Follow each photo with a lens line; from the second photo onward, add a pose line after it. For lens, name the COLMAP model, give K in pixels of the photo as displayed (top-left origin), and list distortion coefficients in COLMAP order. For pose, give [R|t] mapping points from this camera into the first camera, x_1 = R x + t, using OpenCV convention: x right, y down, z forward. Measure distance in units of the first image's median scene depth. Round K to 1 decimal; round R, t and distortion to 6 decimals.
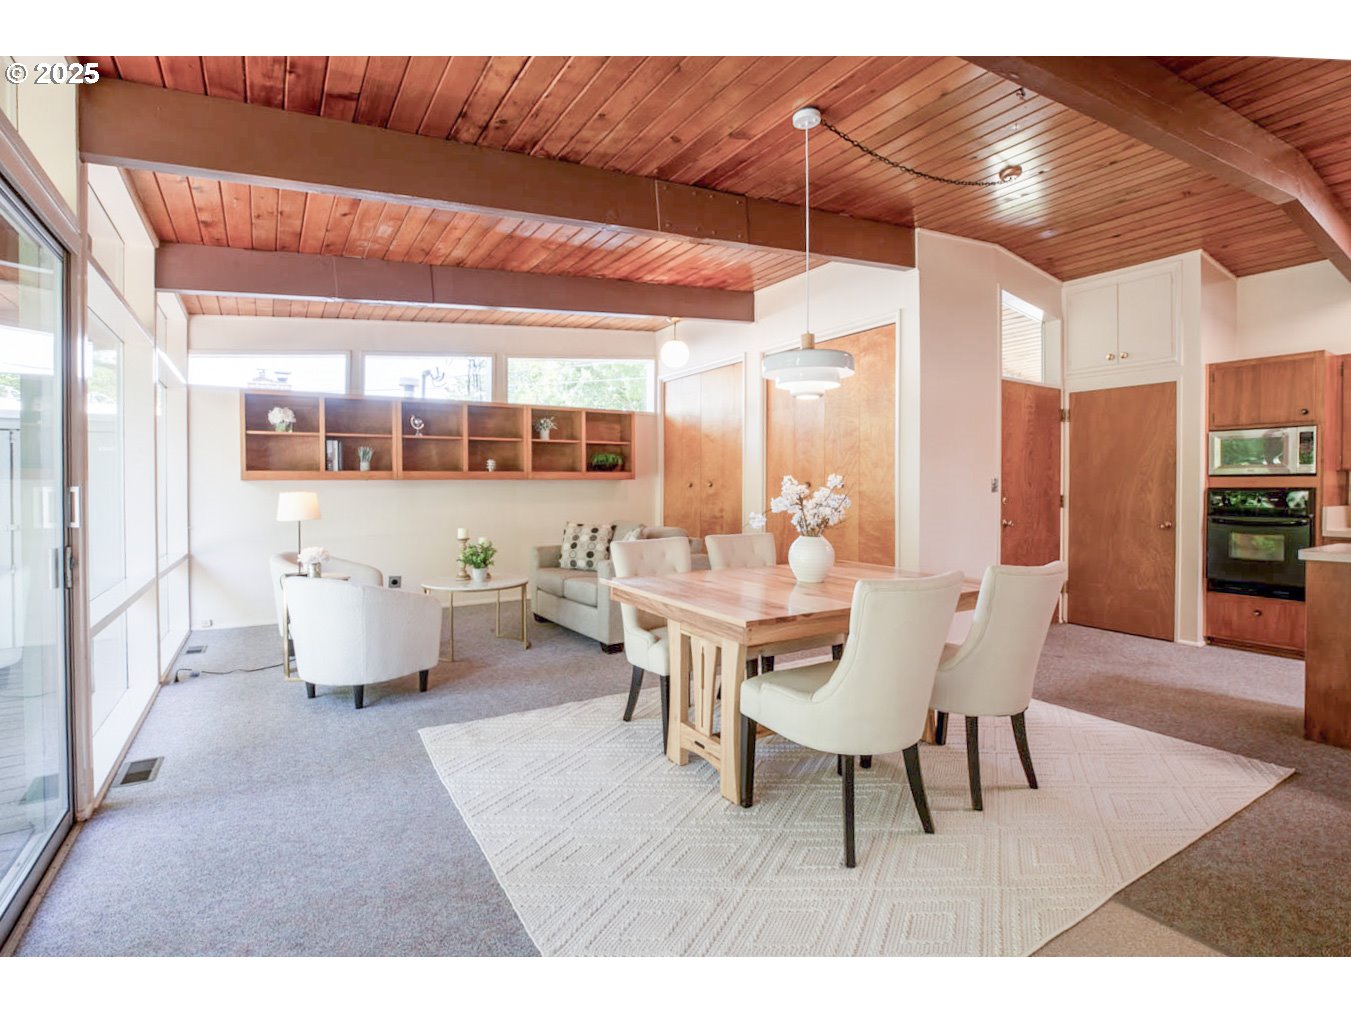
lens RADIAL K [[650.8, 0, 679.1], [0, 650.8, 493.6], [0, 0, 1]] dist [-0.030705, -0.000832]
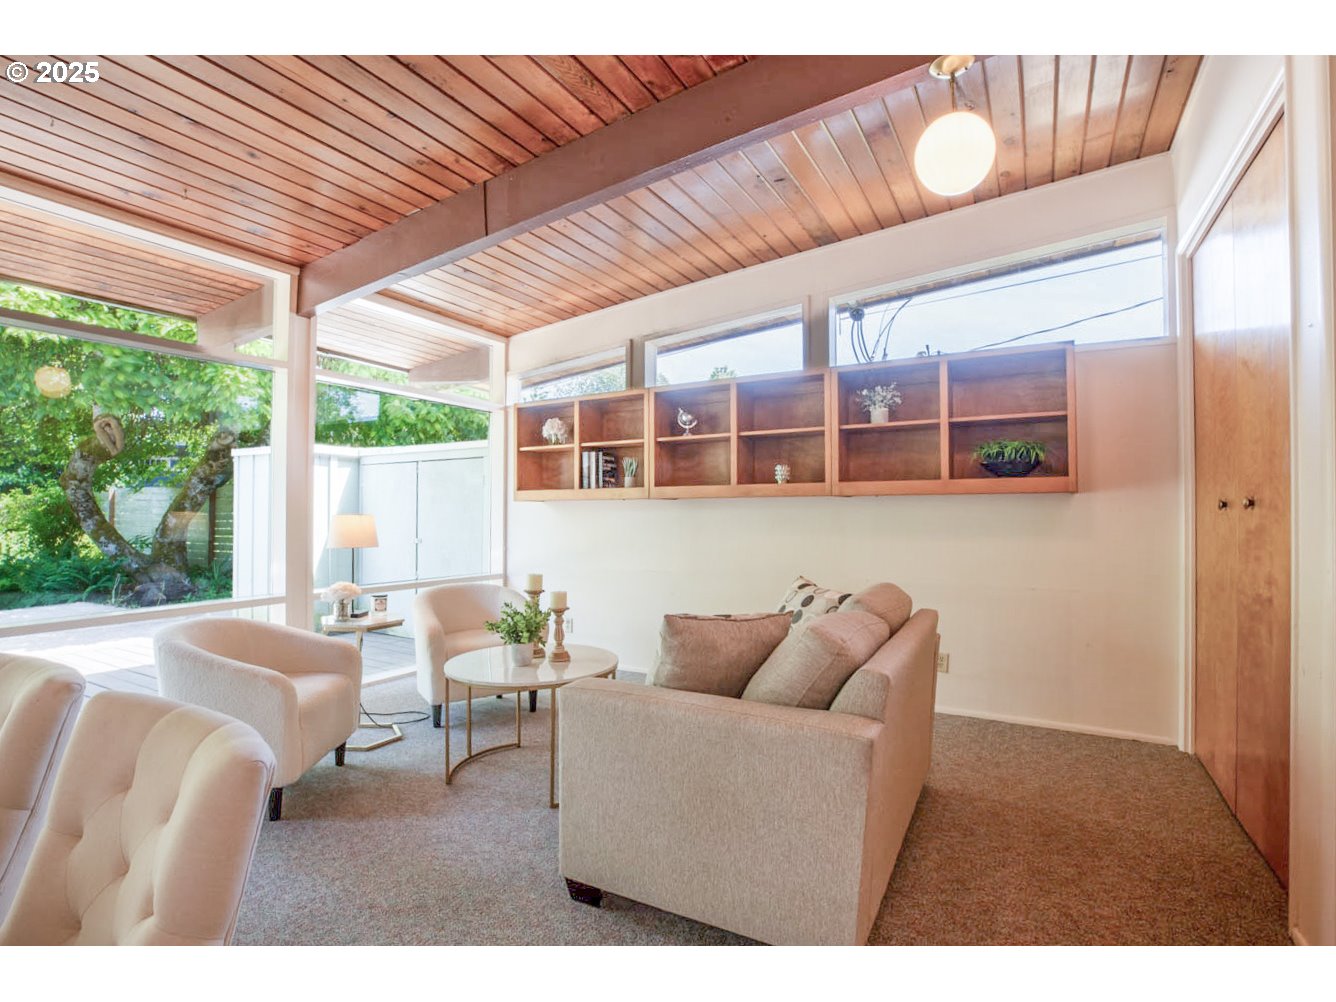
lens RADIAL K [[659.5, 0, 666.5], [0, 659.5, 494.0], [0, 0, 1]] dist [-0.037381, -0.001030]
pose [[0.471649, -0.017861, -0.881605, 0.269208], [-0.010324, 0.999614, -0.025774, -0.008979], [0.881726, 0.021258, 0.471283, 0.764169]]
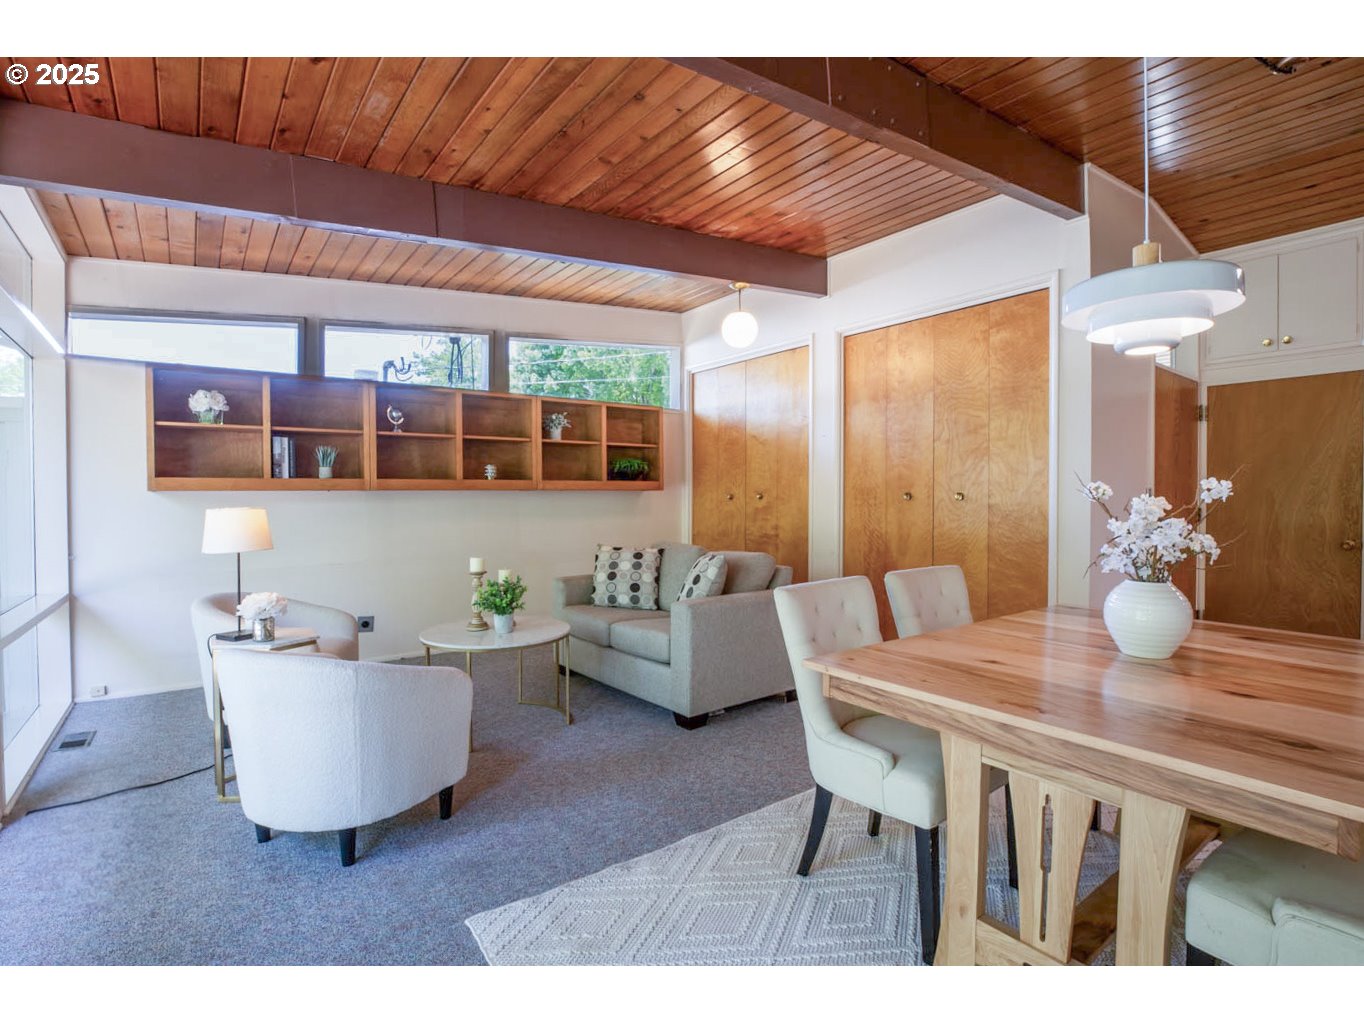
lens RADIAL K [[644.8, 0, 681.5], [0, 644.8, 509.0], [0, 0, 1]] dist [-0.033378, 0.006787]
pose [[0.996077, -0.002975, 0.088445, -0.163288], [0.002510, 0.999982, 0.005373, -0.003188], [-0.088460, -0.005130, 0.996067, 0.261634]]
